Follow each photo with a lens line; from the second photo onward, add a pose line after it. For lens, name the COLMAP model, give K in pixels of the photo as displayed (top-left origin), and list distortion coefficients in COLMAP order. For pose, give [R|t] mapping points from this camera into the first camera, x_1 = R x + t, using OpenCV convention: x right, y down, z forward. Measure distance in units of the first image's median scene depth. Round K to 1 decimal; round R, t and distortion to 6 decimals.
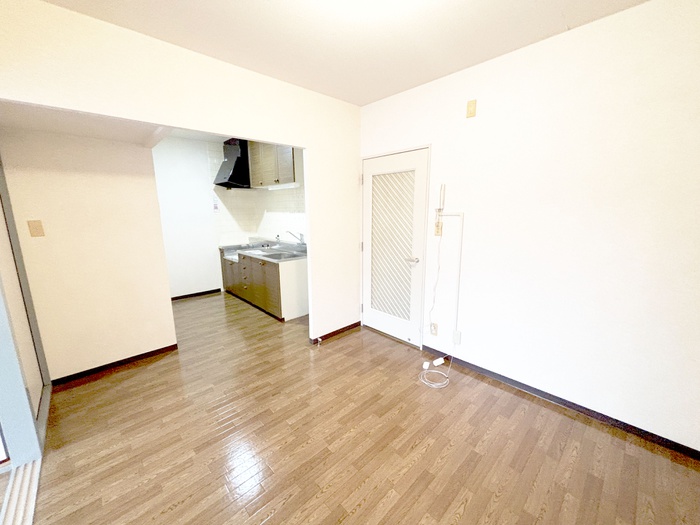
lens RADIAL K [[282.1, 0, 356.9], [0, 282.1, 263.0], [0, 0, 1]] dist [0.001731, 0.000689]
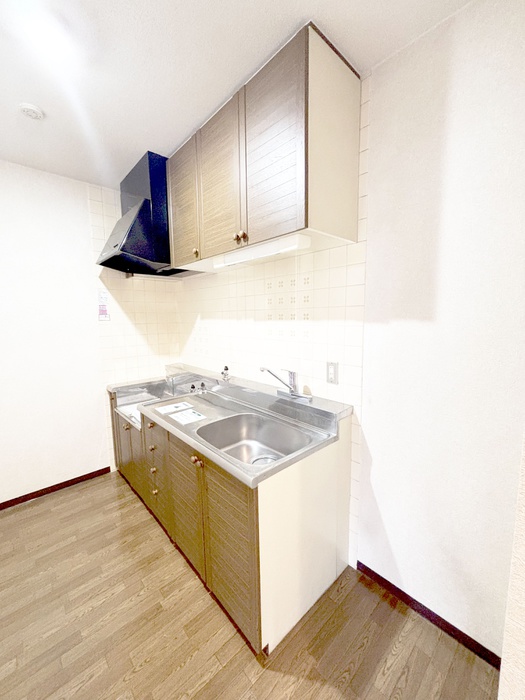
lens RADIAL K [[282.1, 0, 262.4], [0, 282.1, 347.6], [0, 0, 1]] dist [0.001731, 0.000689]
pose [[0.999218, -0.006321, -0.039026, -0.195969], [0.003318, 0.997061, -0.076542, -0.093209], [0.039395, 0.076353, 0.996302, 0.515817]]
